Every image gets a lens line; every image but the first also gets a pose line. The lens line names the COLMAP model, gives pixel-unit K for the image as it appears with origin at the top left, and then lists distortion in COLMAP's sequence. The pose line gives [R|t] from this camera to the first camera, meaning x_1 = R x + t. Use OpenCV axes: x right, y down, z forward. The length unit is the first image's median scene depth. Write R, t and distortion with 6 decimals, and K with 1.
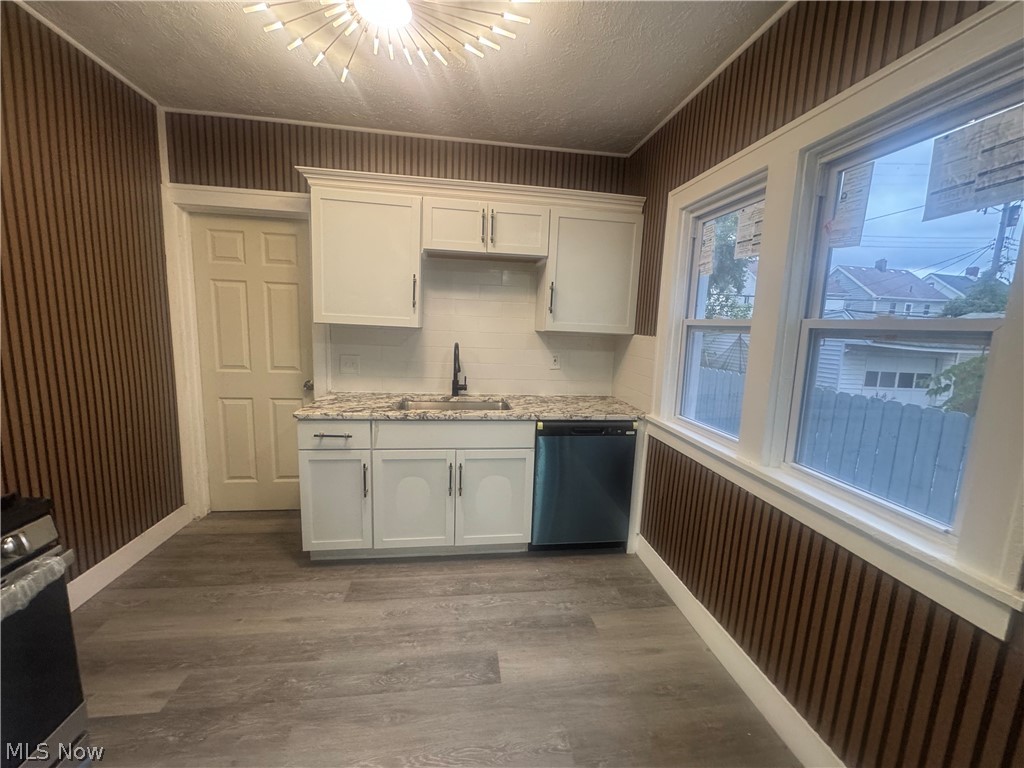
lens RADIAL K [[407.0, 0, 512.5], [0, 407.0, 382.1], [0, 0, 1]] dist [-0.001521, -0.000553]
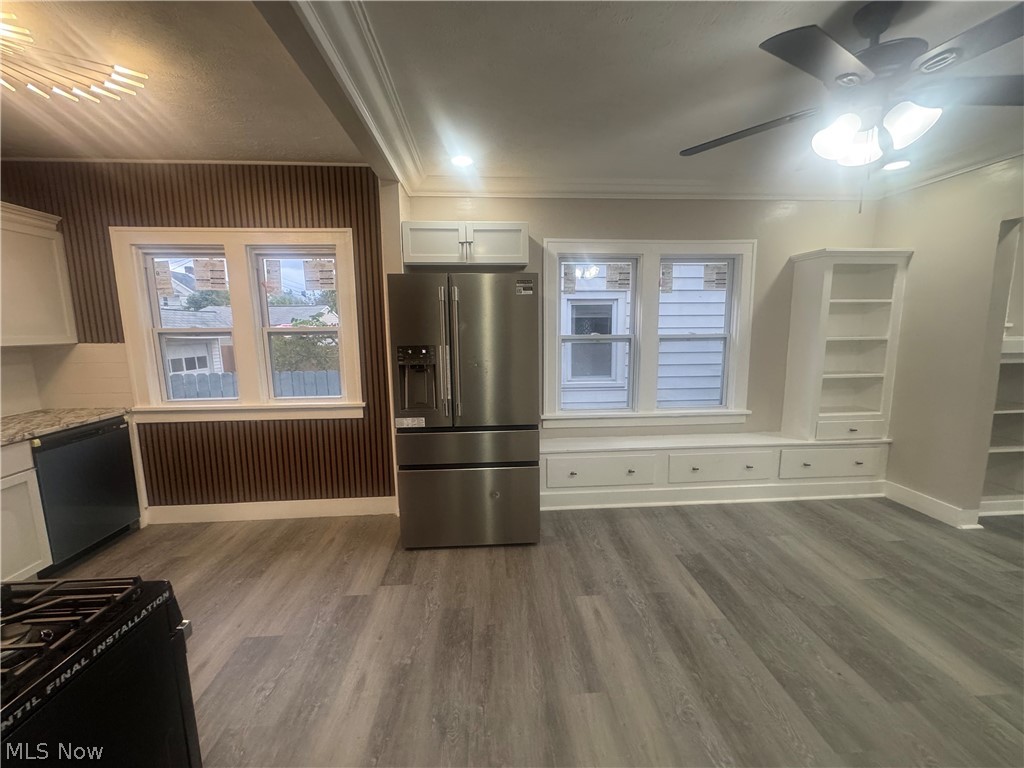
lens RADIAL K [[407.0, 0, 512.5], [0, 407.0, 382.1], [0, 0, 1]] dist [-0.001521, -0.000553]
pose [[0.069817, -0.179147, 0.981342, -0.770238], [0.154952, 0.973750, 0.166737, -0.020669], [-0.985452, 0.140420, 0.095744, -0.242945]]
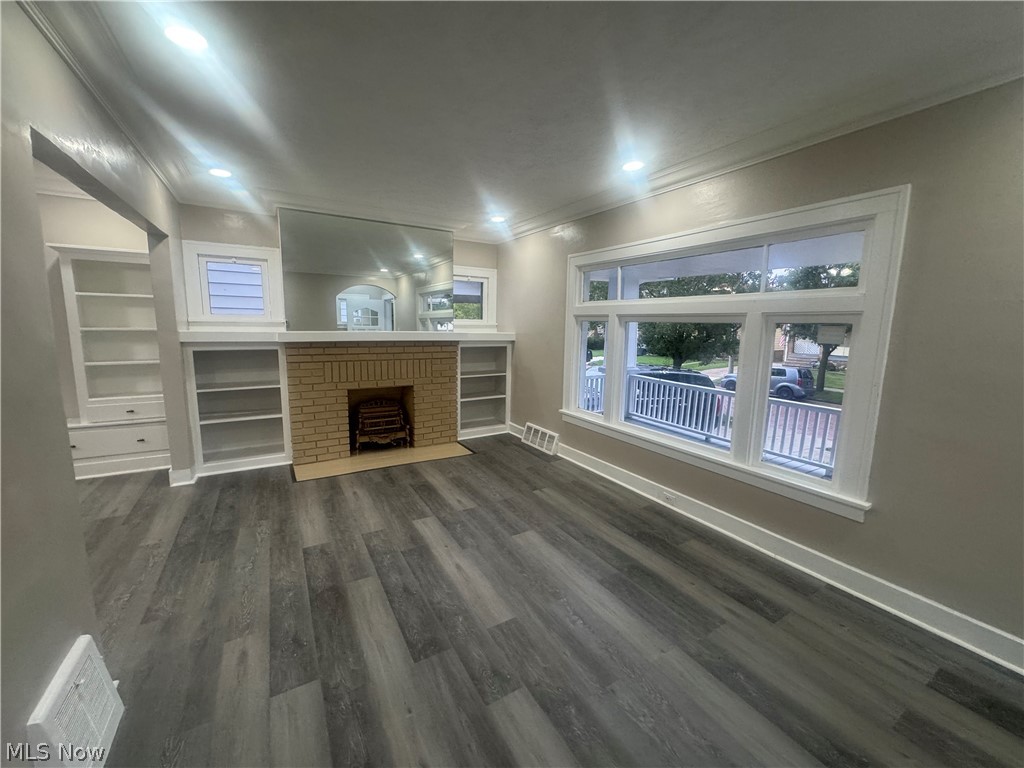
lens RADIAL K [[407.0, 0, 512.5], [0, 407.0, 382.1], [0, 0, 1]] dist [-0.001521, -0.000553]
pose [[-0.387687, -0.185076, 0.903020, -1.303377], [0.094304, 0.966533, 0.238580, 0.212682], [-0.916954, 0.177653, -0.357259, -2.048474]]
